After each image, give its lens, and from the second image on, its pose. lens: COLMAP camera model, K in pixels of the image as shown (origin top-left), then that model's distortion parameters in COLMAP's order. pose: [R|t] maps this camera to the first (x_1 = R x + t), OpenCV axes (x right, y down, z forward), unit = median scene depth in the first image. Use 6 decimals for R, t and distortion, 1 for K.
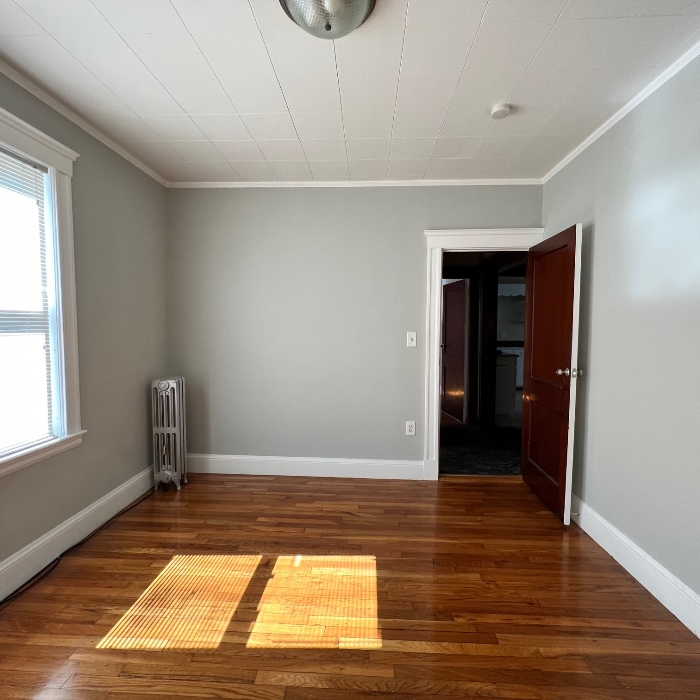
lens RADIAL K [[376.3, 0, 350.0], [0, 376.3, 350.0], [0, 0, 1]] dist [0.003021, 0.000964]
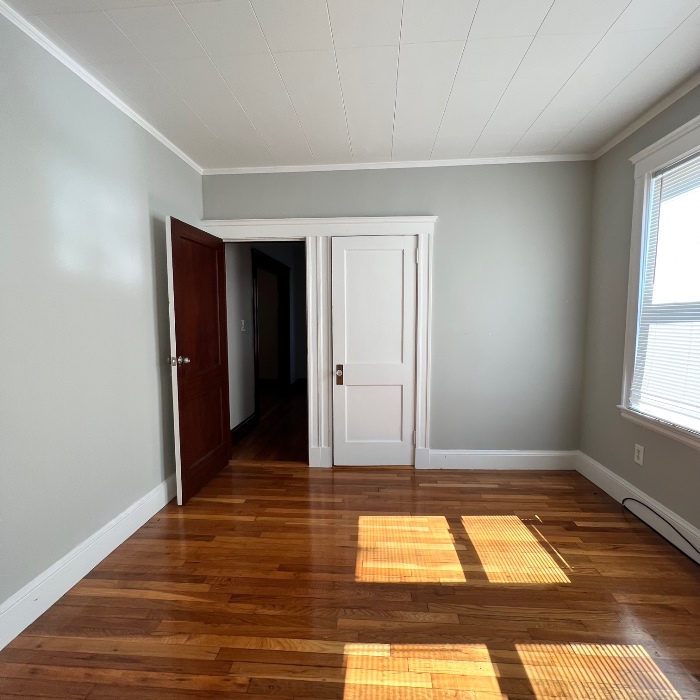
lens RADIAL K [[376.3, 0, 350.0], [0, 376.3, 350.0], [0, 0, 1]] dist [0.003021, 0.000964]
pose [[-0.999613, -0.001992, 0.027746, 0.045140], [0.002007, 0.989667, 0.143372, -0.096380], [-0.027745, 0.143373, -0.989280, 1.819000]]
